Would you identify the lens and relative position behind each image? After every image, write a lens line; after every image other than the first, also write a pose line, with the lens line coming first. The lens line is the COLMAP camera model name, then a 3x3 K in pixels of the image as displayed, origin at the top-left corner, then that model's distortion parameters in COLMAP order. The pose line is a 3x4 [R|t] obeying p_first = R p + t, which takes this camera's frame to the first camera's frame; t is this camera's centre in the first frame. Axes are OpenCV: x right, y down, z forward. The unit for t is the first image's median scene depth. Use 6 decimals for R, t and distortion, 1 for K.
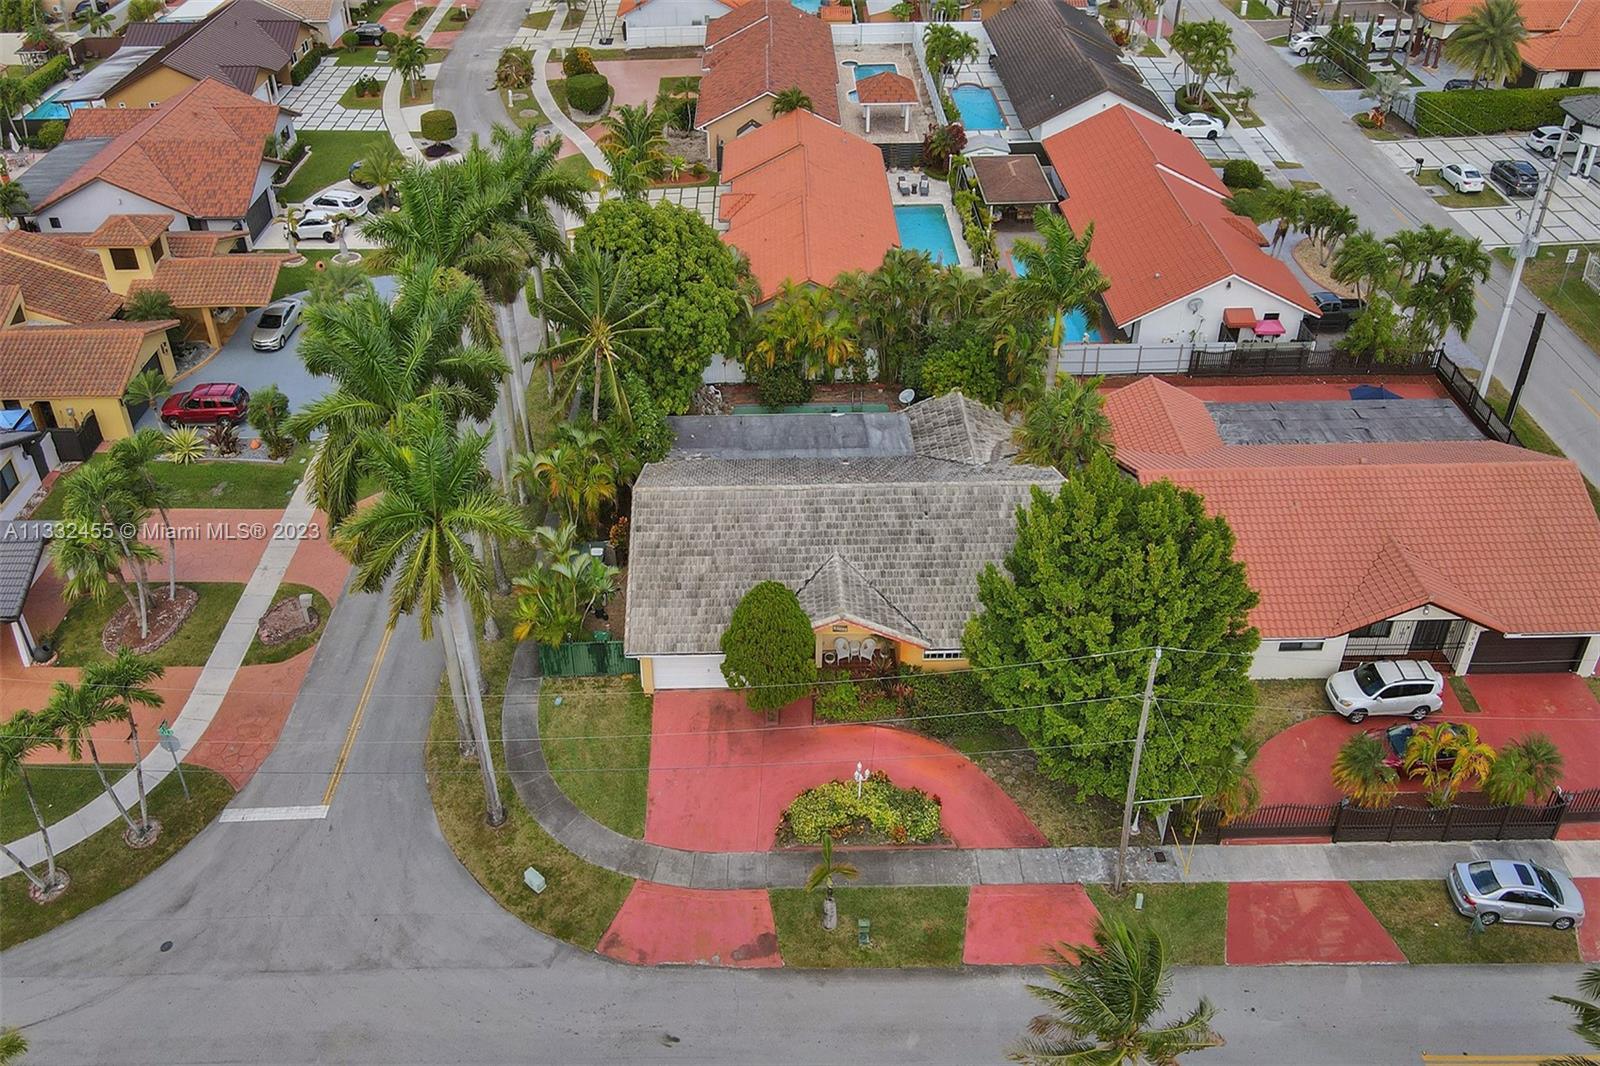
lens RADIAL K [[1057.3, 0, 806.9], [0, 1057.3, 536.8], [0, 0, 1]] dist [0.002381, 0.006356]
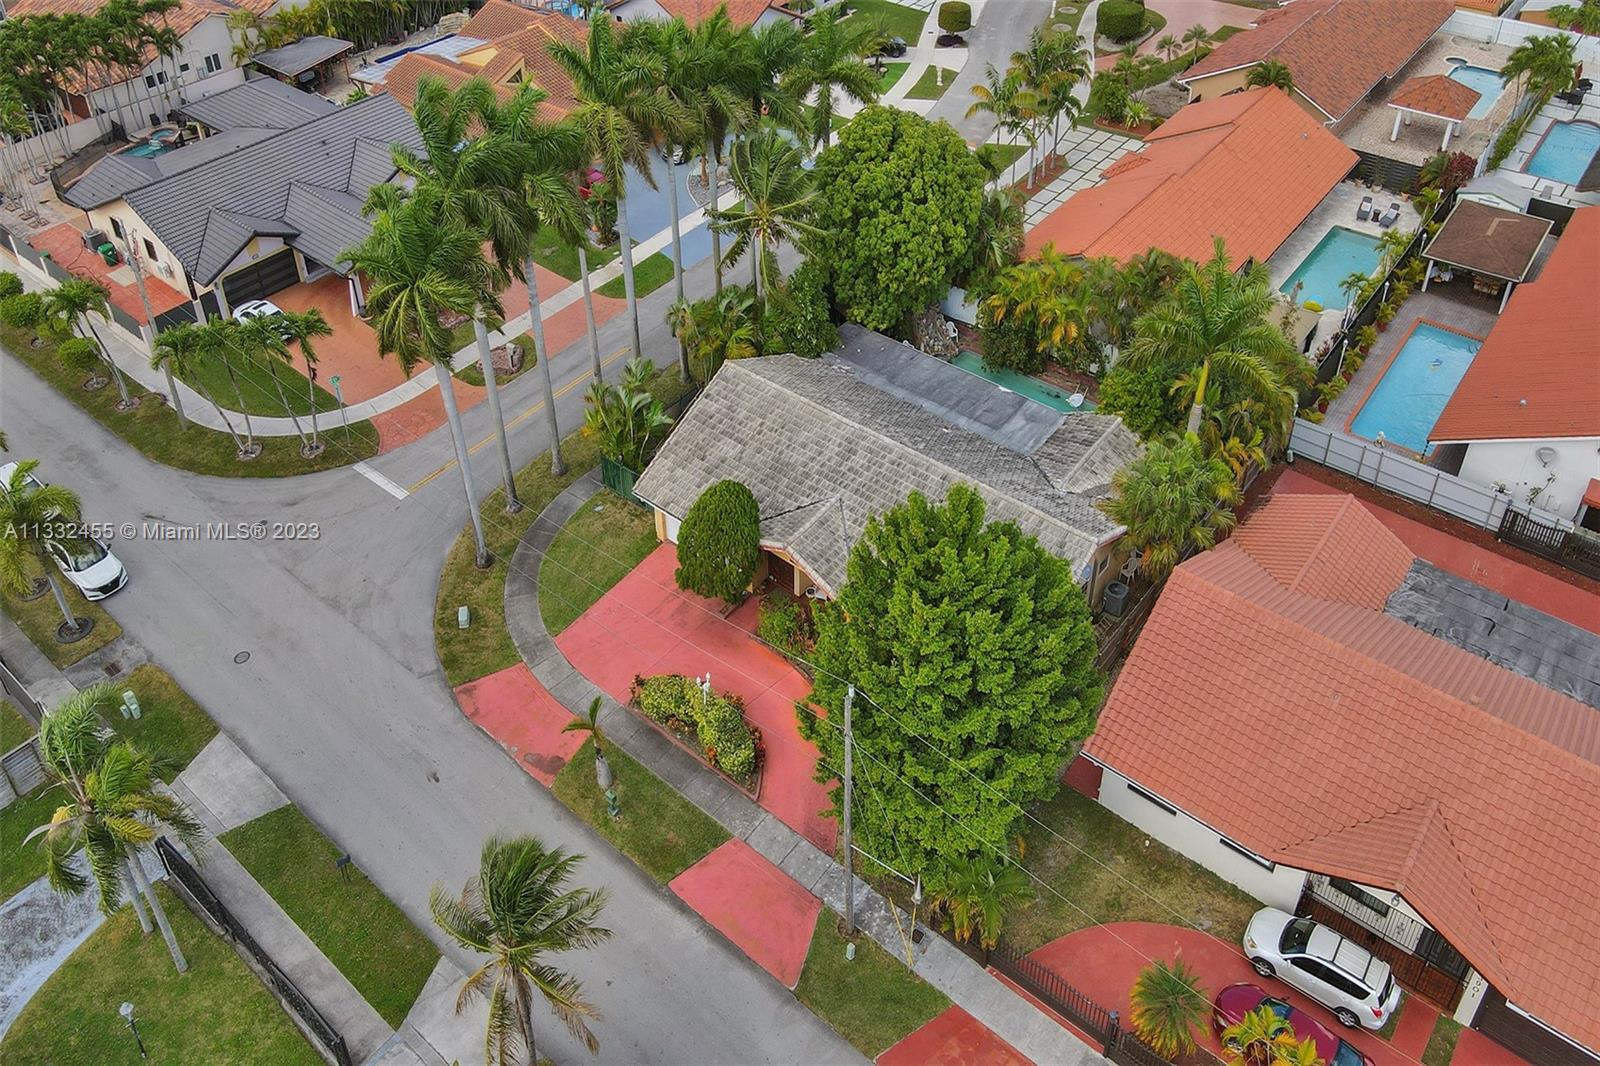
lens RADIAL K [[1057.3, 0, 790.4], [0, 1057.3, 522.5], [0, 0, 1]] dist [0.002381, 0.006356]
pose [[0.766316, 0.446648, -0.461806, 0.475706], [-0.421045, 0.892070, 0.164111, -0.108595], [0.485264, 0.068680, 0.871666, 0.122979]]
